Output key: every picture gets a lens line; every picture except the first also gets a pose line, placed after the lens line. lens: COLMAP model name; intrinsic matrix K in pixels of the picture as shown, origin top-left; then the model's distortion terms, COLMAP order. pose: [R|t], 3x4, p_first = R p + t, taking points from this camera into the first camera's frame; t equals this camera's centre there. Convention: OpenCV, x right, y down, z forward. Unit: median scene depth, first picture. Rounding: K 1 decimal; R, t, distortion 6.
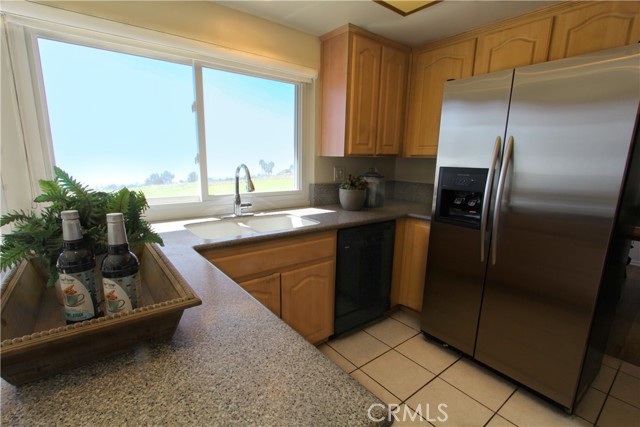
lens RADIAL K [[301.7, 0, 322.8], [0, 301.7, 216.1], [0, 0, 1]] dist [-0.013812, -0.000075]
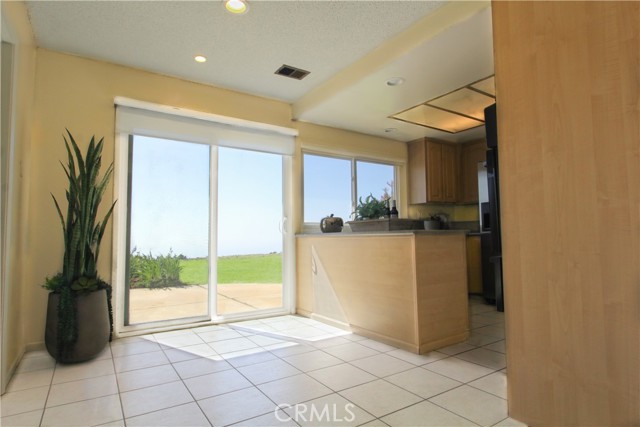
lens RADIAL K [[348.5, 0, 318.3], [0, 348.5, 216.5], [0, 0, 1]] dist [0.002482, 0.000019]
pose [[0.994731, -0.031721, -0.097490, -0.375247], [0.005663, 0.966480, -0.256681, 0.421703], [0.102365, 0.254777, 0.961567, -1.067461]]
